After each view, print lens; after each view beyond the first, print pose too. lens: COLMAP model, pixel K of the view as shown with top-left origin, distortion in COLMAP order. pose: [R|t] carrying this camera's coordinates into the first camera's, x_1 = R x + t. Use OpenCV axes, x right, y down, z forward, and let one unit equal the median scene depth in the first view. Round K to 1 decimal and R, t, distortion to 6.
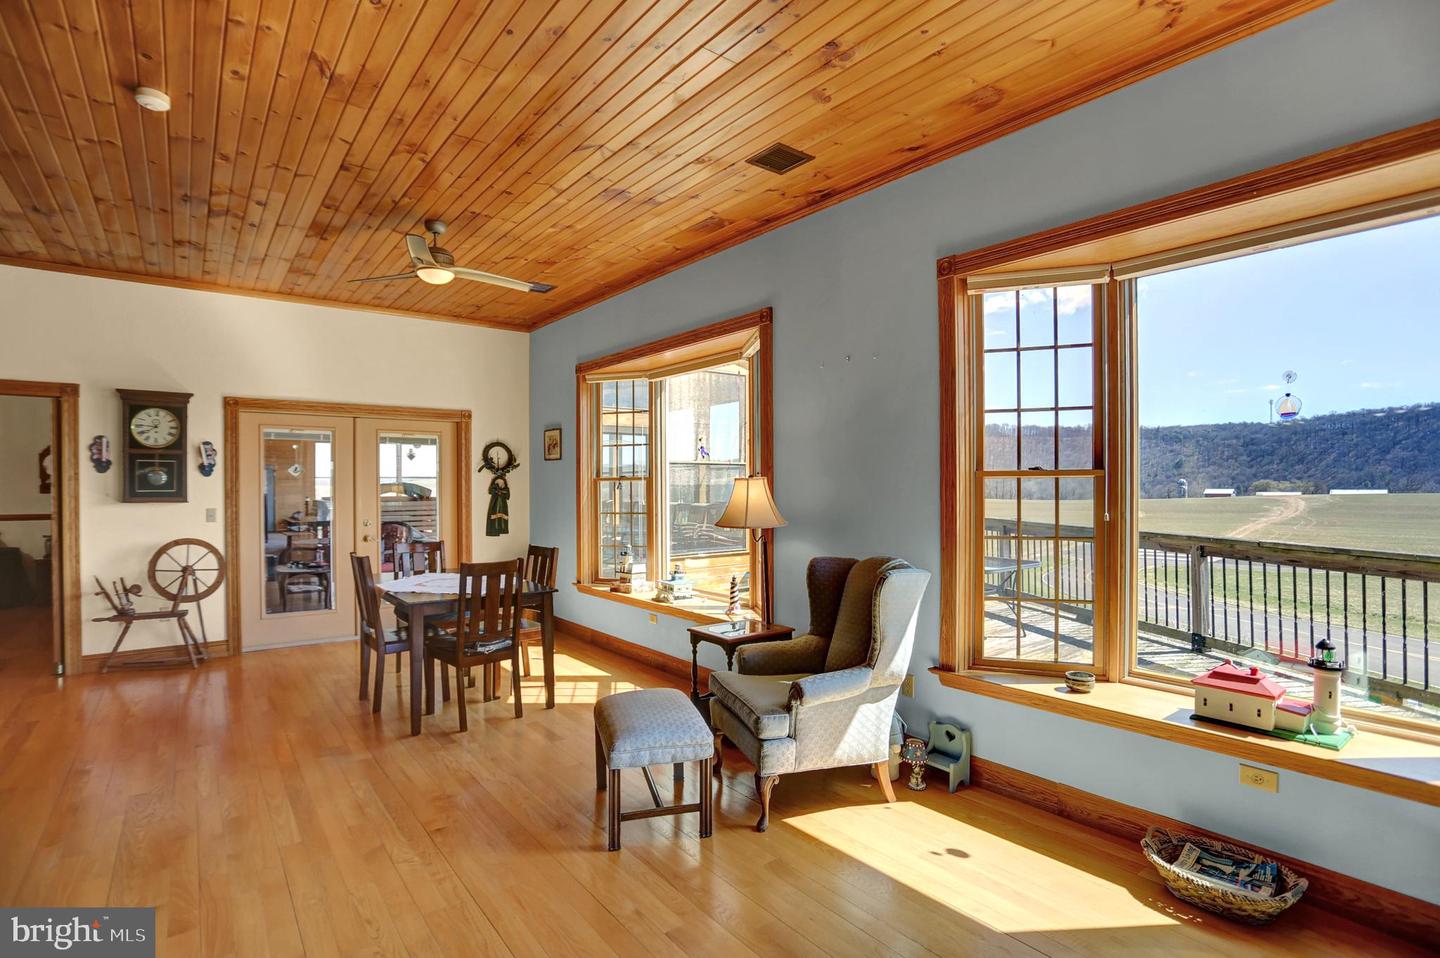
lens RADIAL K [[695.6, 0, 686.5], [0, 695.6, 486.7], [0, 0, 1]] dist [-0.053670, 0.030713]
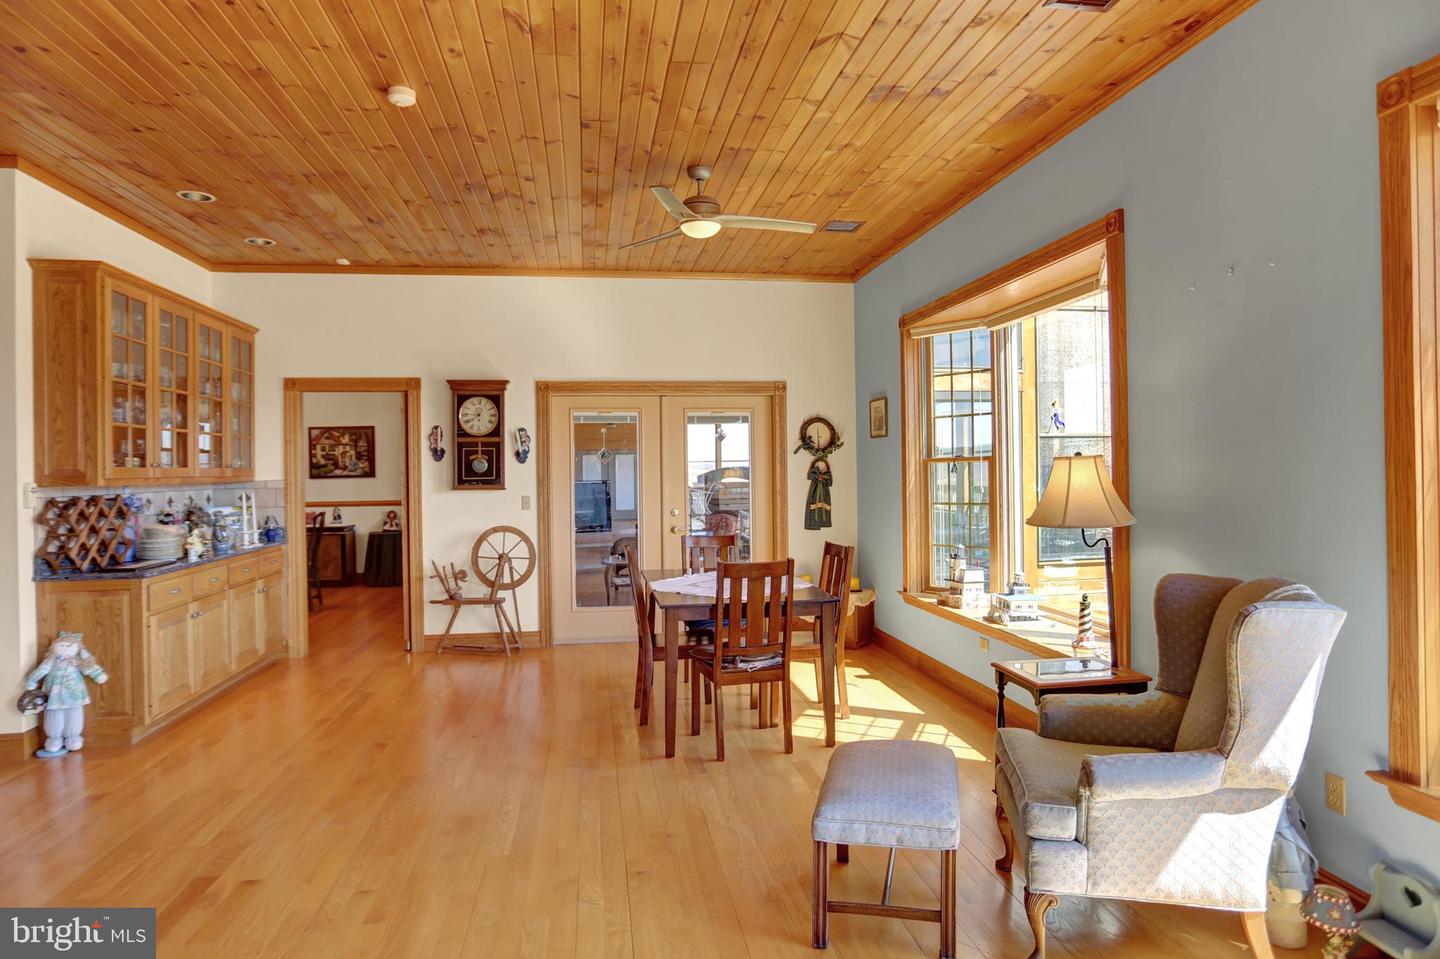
lens RADIAL K [[835.8, 0, 717.6], [0, 835.8, 465.8], [0, 0, 1]] dist [-0.058607, 0.051254]
pose [[0.888576, -0.012196, -0.458568, 0.118402], [0.010550, 0.999925, -0.006151, -0.001443], [0.458609, 0.000628, 0.888638, 0.070948]]
